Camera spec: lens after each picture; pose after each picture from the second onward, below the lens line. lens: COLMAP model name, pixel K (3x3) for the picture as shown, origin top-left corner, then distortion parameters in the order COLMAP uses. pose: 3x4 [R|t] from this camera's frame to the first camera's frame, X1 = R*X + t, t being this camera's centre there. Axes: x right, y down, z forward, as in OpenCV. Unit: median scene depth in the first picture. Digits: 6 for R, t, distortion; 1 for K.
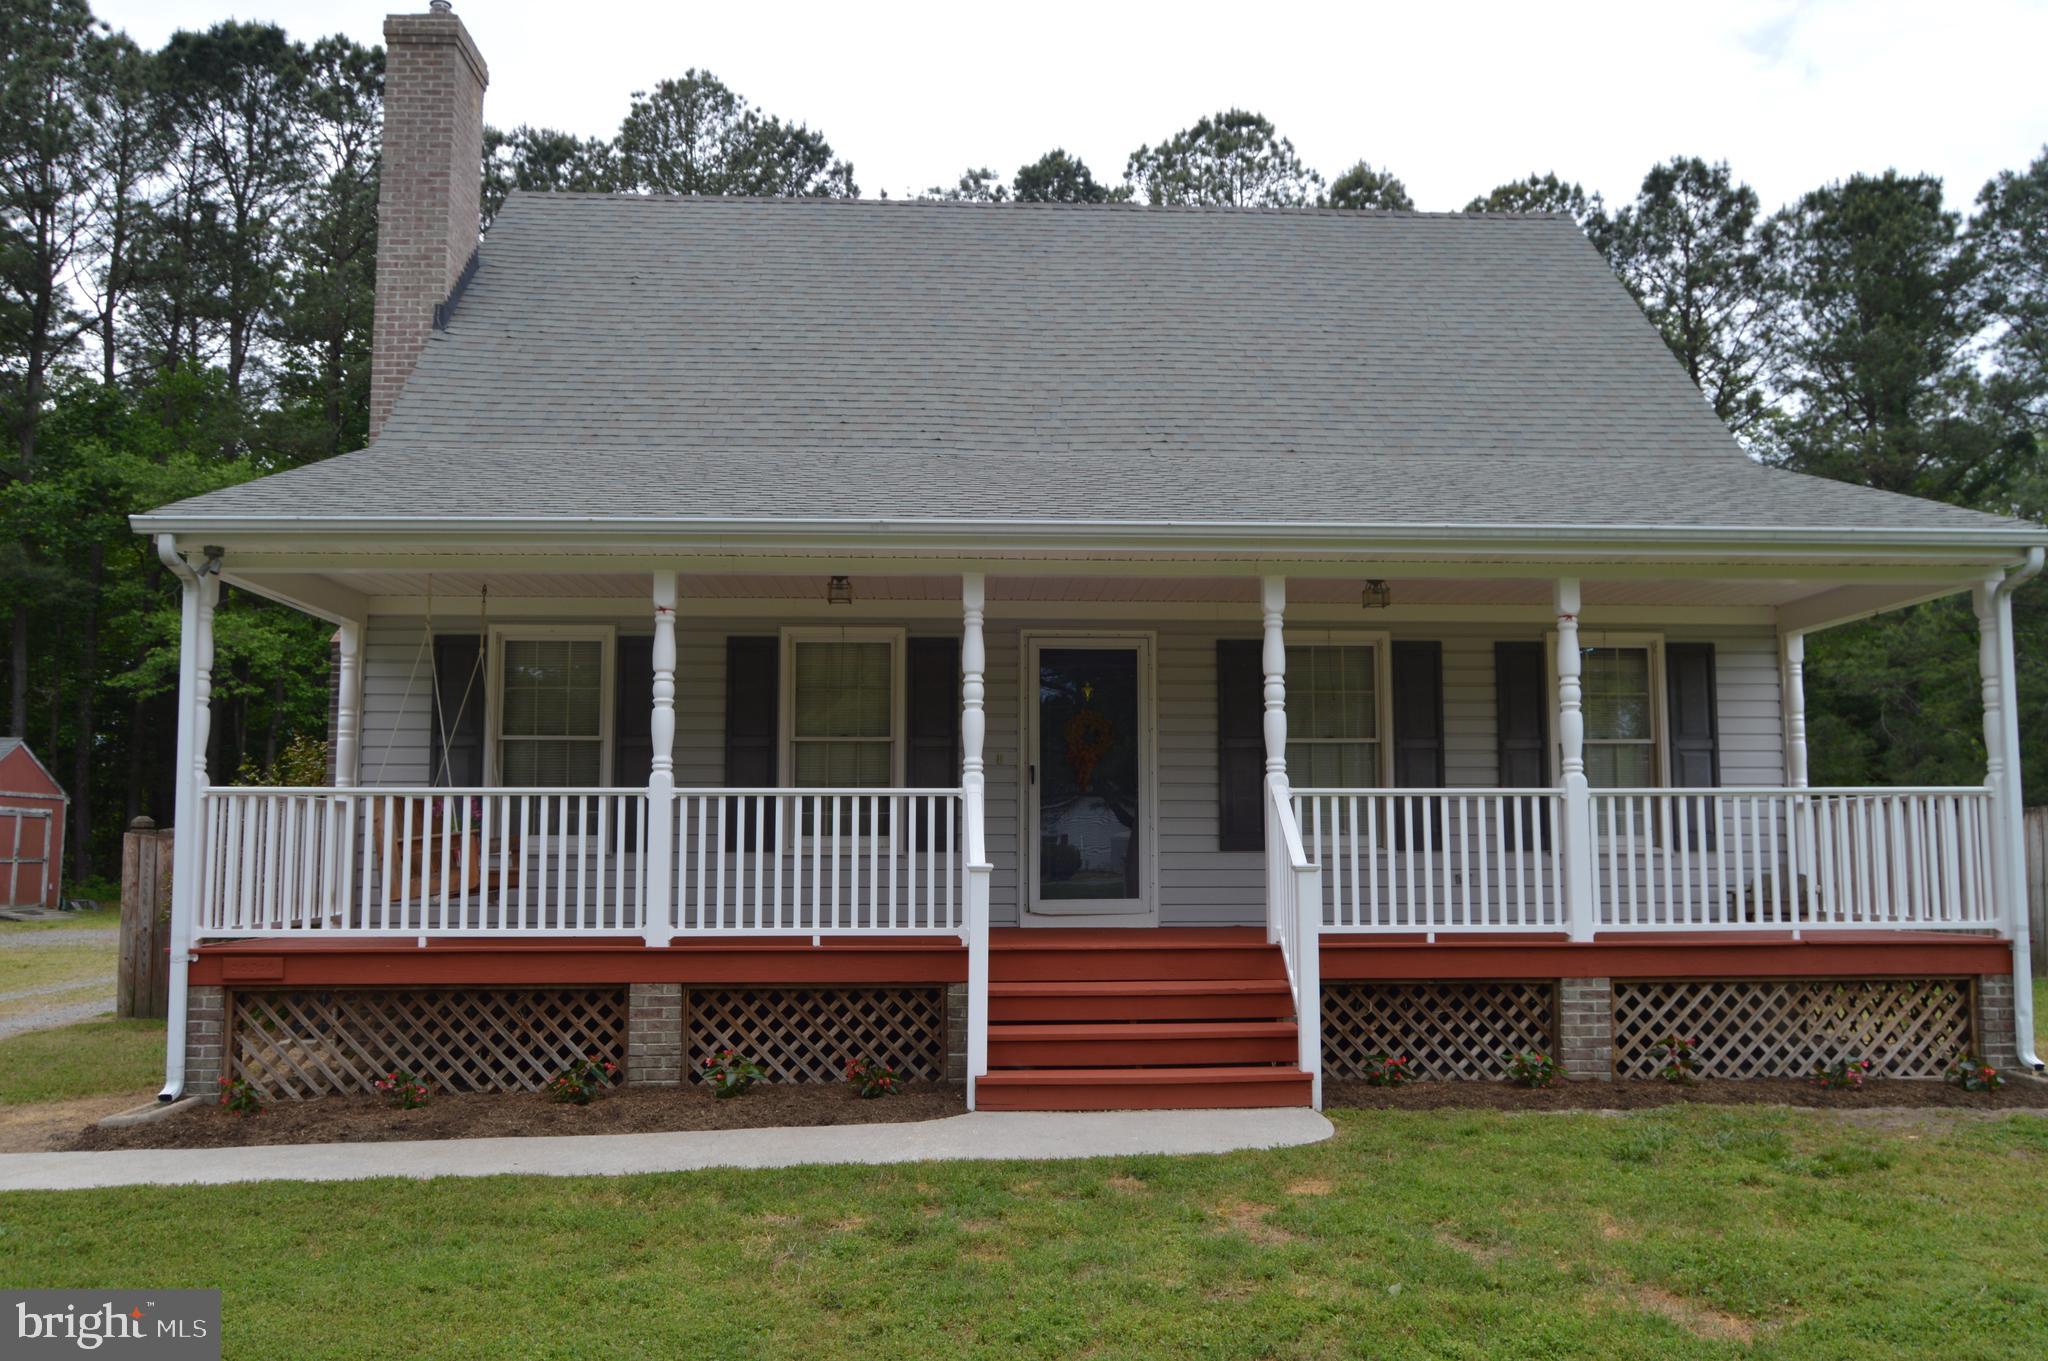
lens RADIAL K [[1600.0, 0, 1031.0], [0, 1600.0, 687.5], [0, 0, 1]] dist [-0.012780, 0.009990]
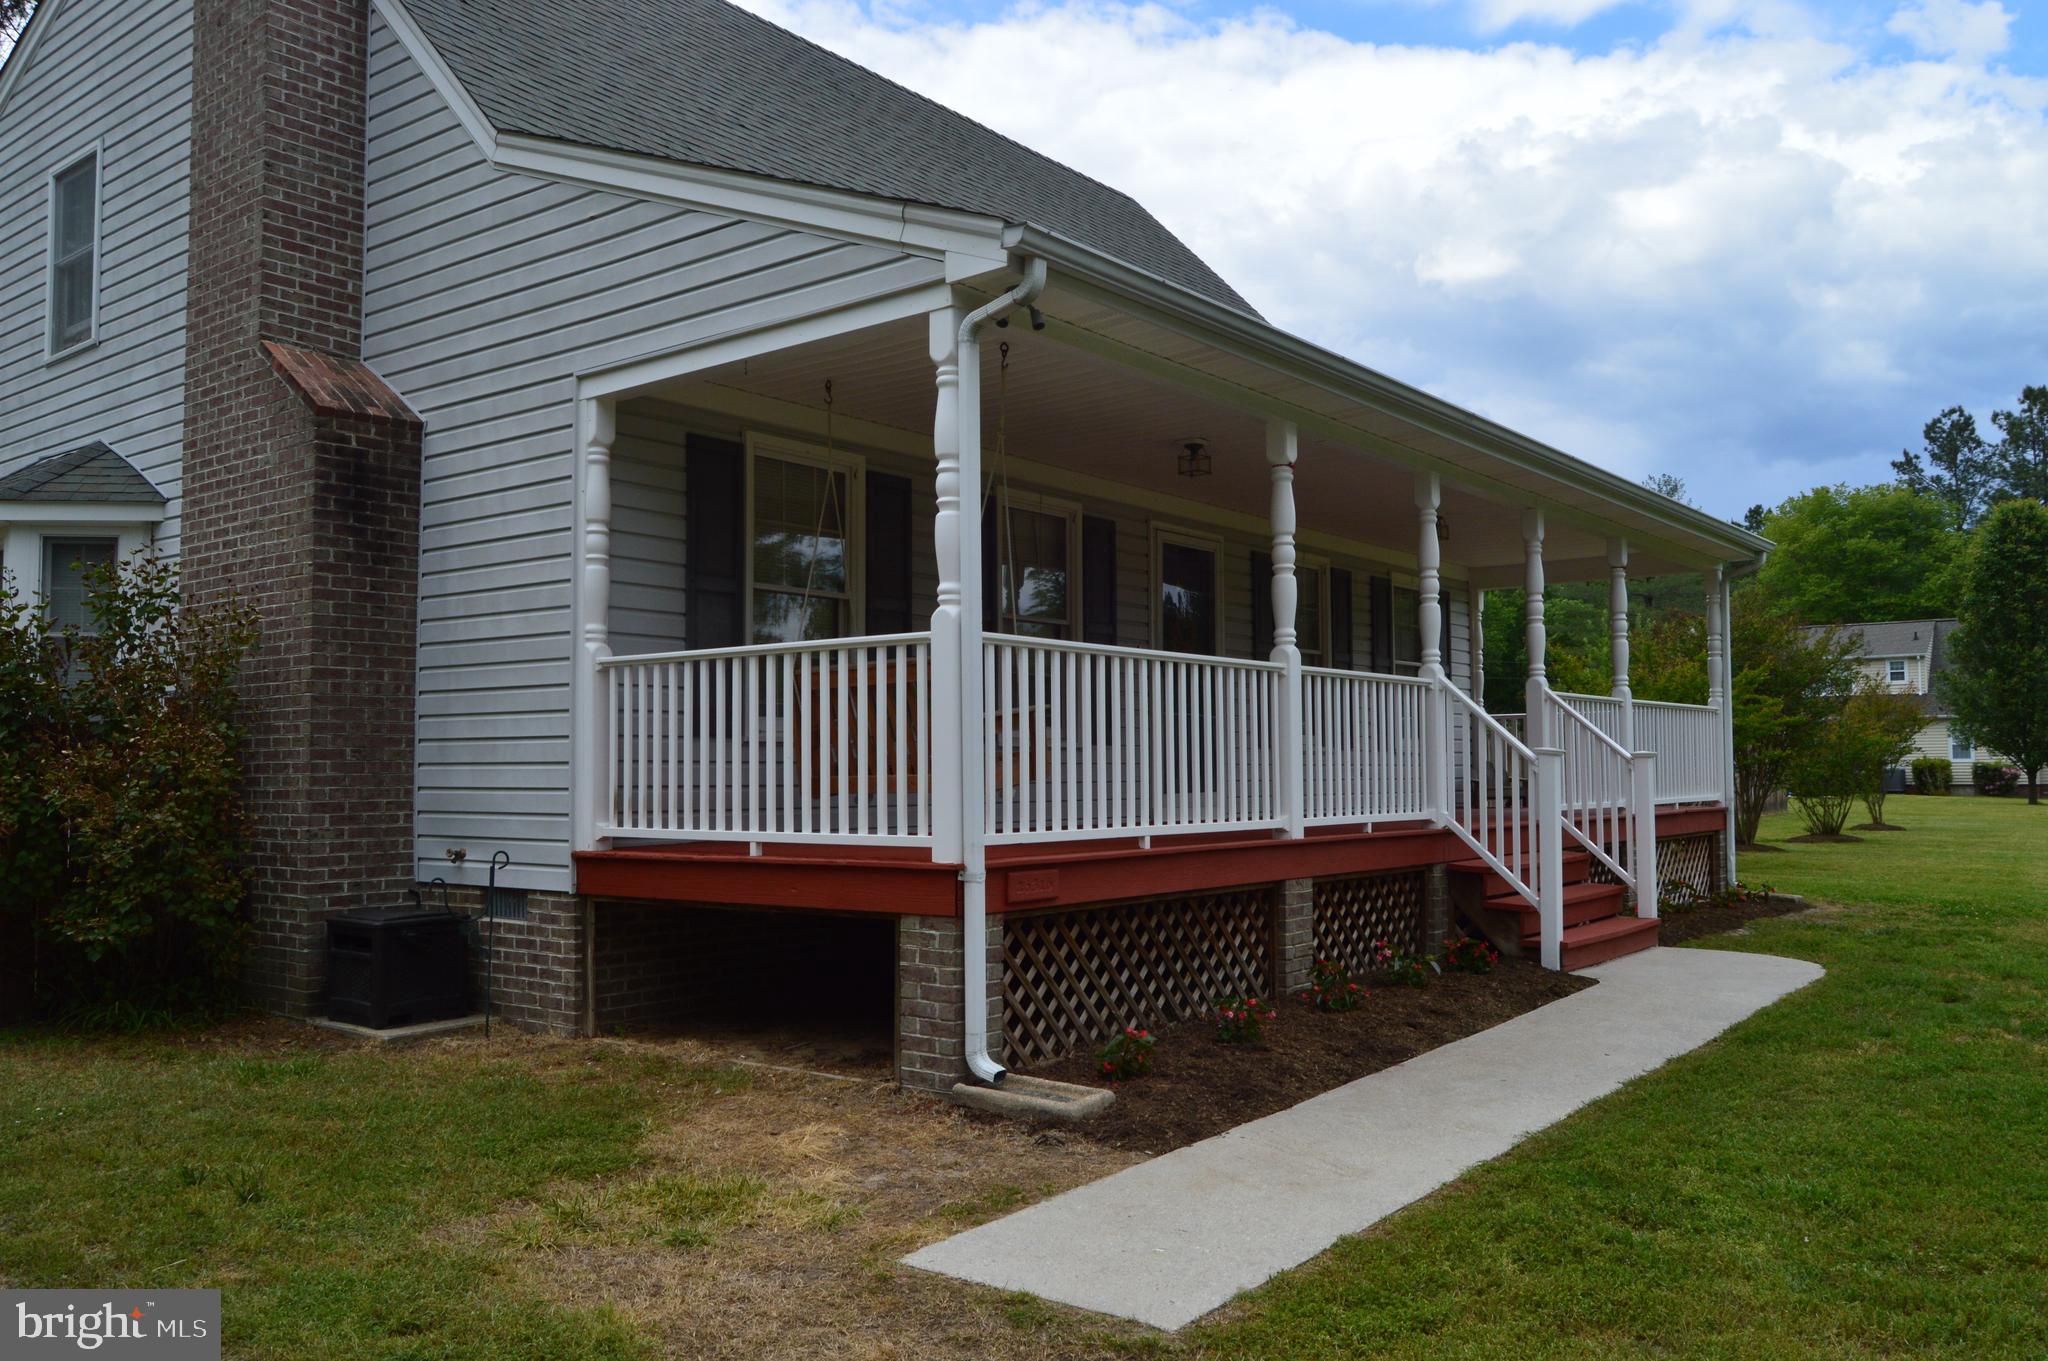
lens RADIAL K [[1600.0, 0, 1017.2], [0, 1600.0, 691.4], [0, 0, 1]] dist [-0.012780, 0.009990]
pose [[0.664373, 0.035896, 0.746539, -0.972580], [-0.071252, 0.997339, 0.015455, 0.073251], [-0.743997, -0.063460, 0.665162, 0.497814]]
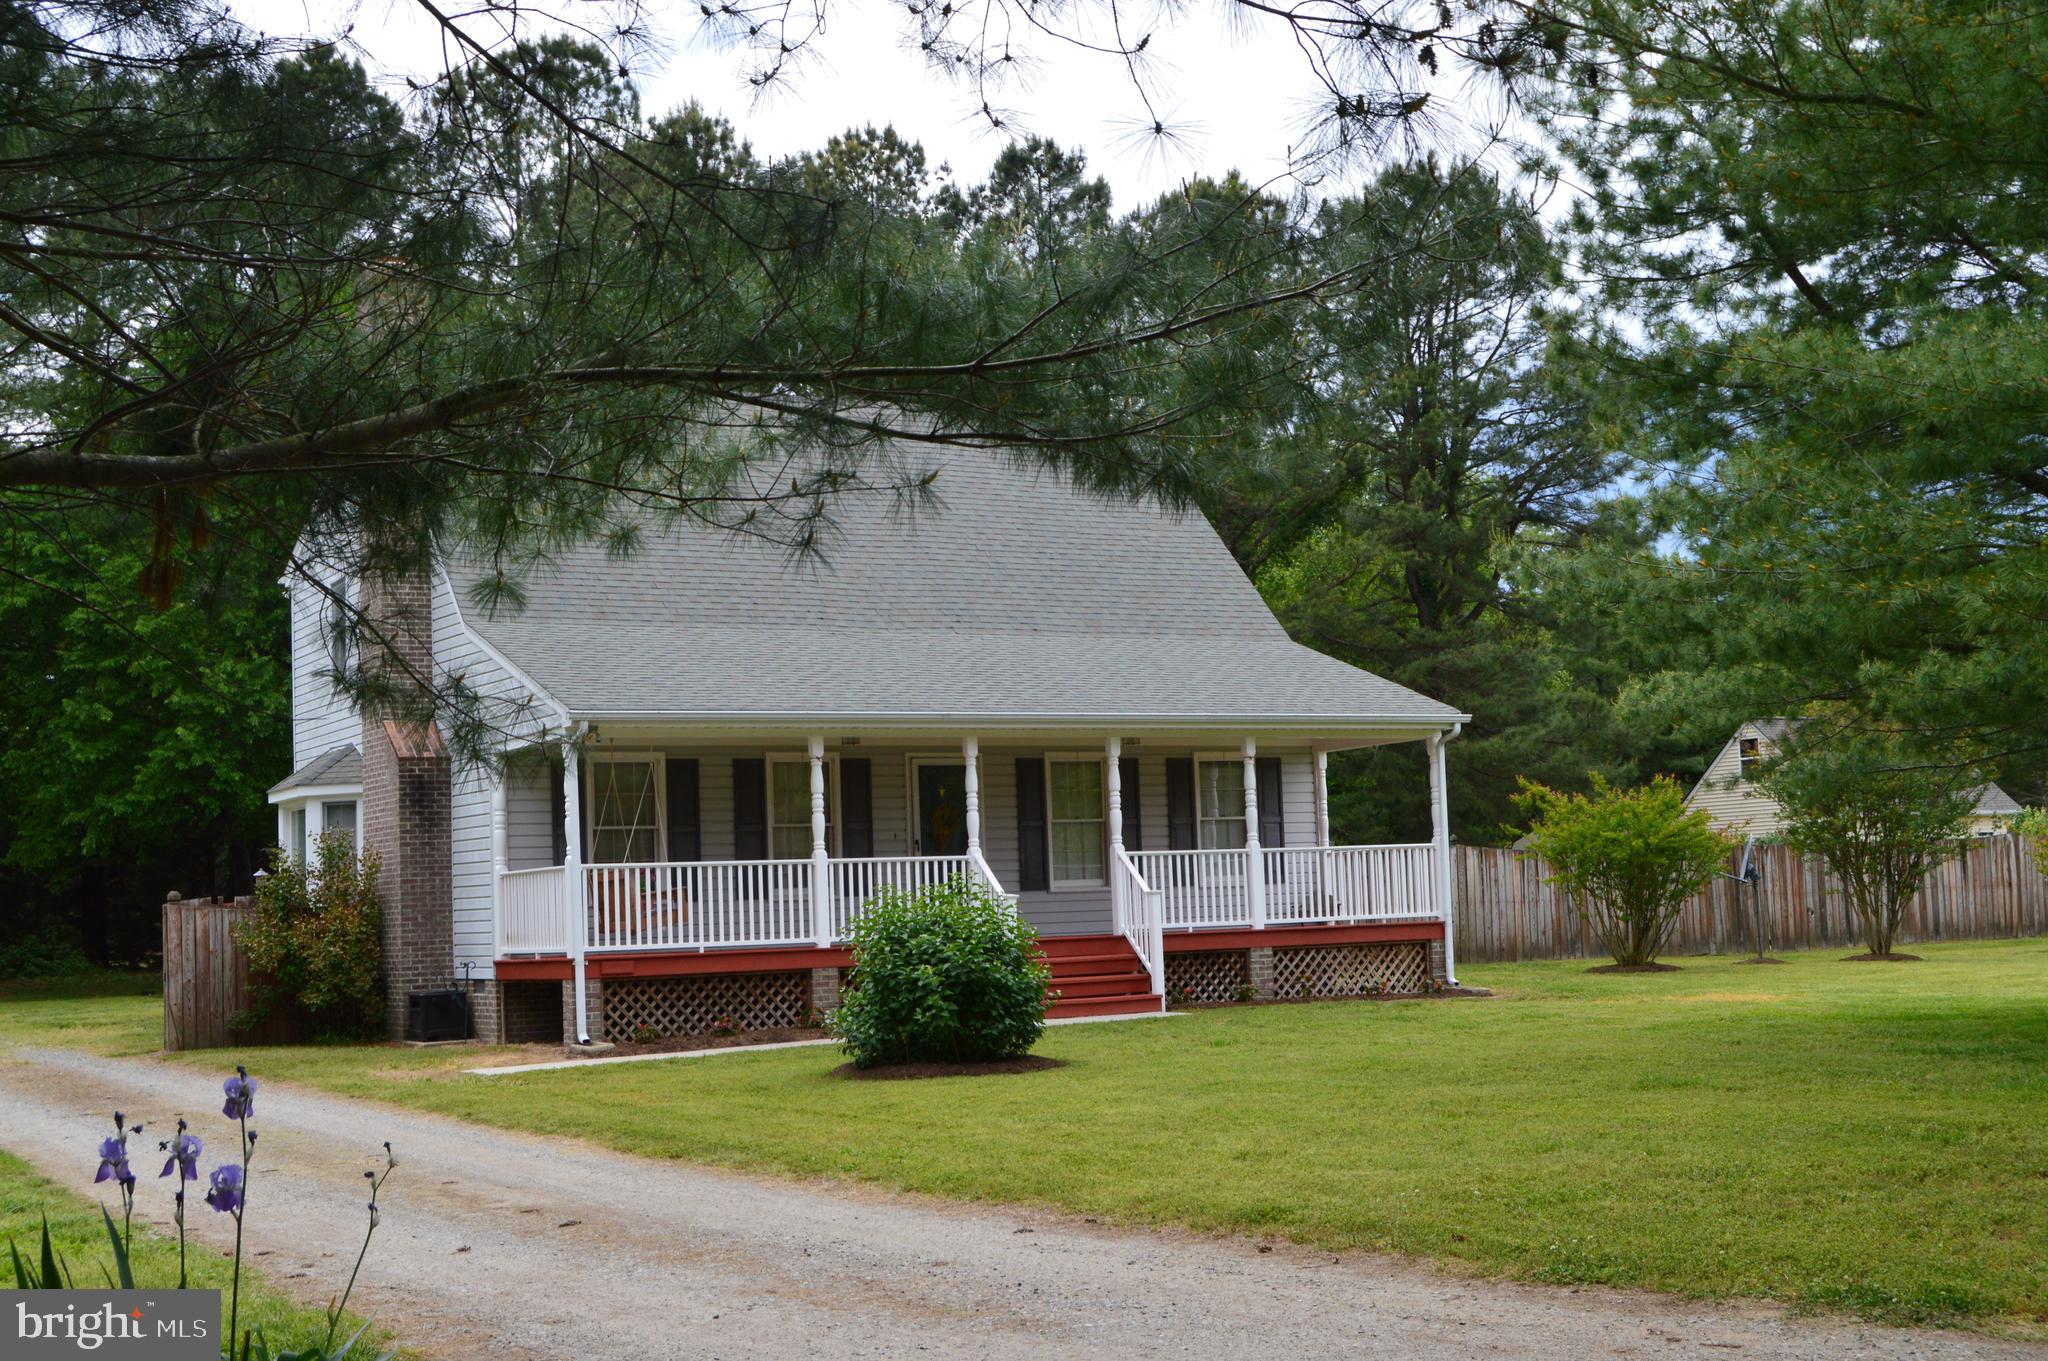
lens RADIAL K [[2596.5, 0, 1023.9], [0, 2596.5, 692.0], [0, 0, 1]] dist [0.000531, 0.000000]
pose [[0.897137, 0.006408, 0.441706, -1.264539], [-0.009810, 0.999937, 0.005418, -0.136628], [-0.441644, -0.009194, 0.897143, -1.639039]]
